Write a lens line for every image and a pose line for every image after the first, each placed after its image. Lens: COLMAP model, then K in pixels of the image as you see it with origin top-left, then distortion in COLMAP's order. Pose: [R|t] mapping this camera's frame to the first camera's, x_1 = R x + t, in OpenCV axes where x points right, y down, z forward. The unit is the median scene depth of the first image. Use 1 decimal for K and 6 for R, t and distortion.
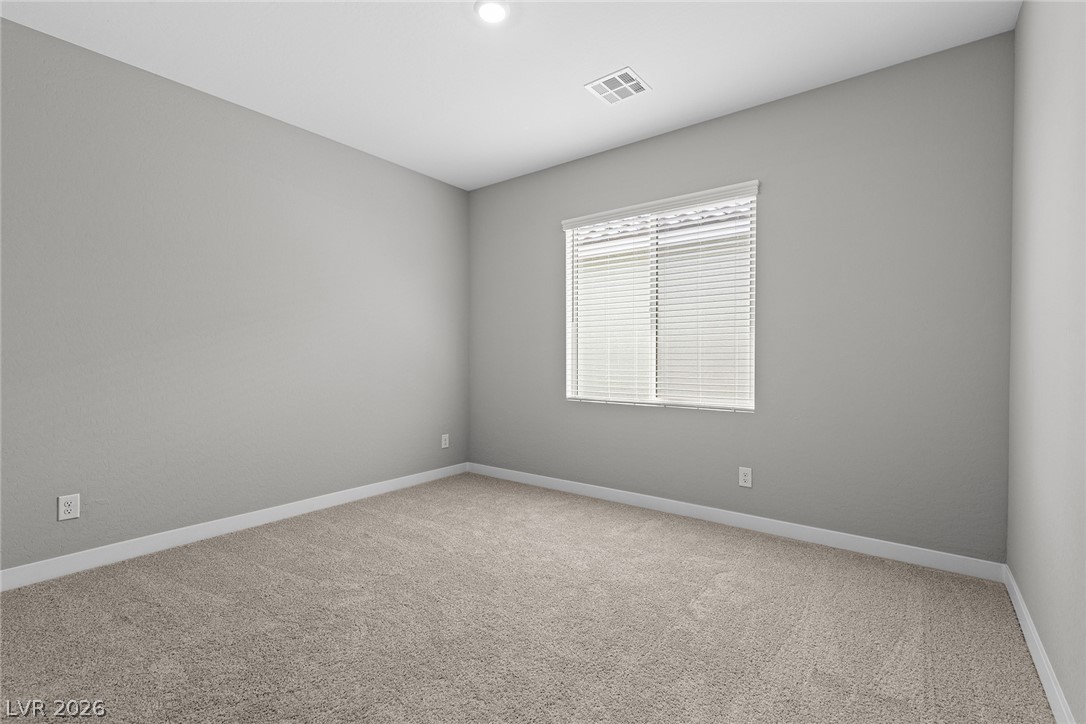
lens RADIAL K [[490.2, 0, 545.1], [0, 490.2, 359.0], [0, 0, 1]] dist [0.009352, -0.001034]
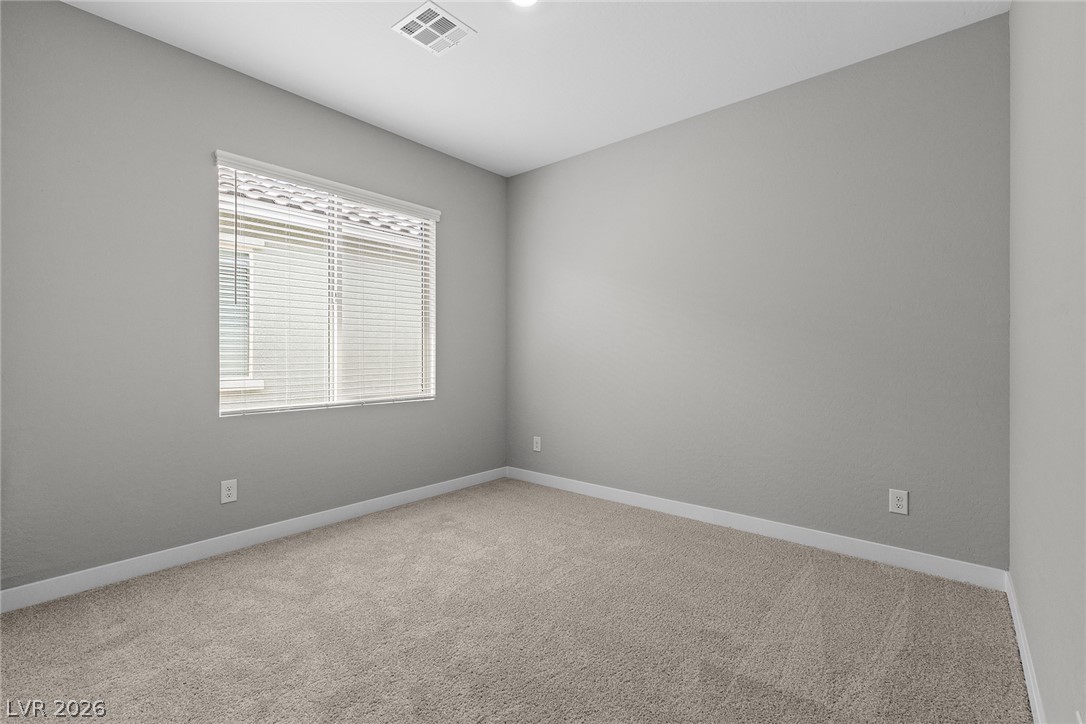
lens RADIAL K [[490.2, 0, 545.1], [0, 490.2, 359.0], [0, 0, 1]] dist [0.009352, -0.001034]
pose [[0.036074, -0.004240, 0.999340, -0.713464], [0.010420, 0.999938, 0.003867, 0.006500], [-0.999295, 0.010274, 0.036116, 0.613957]]
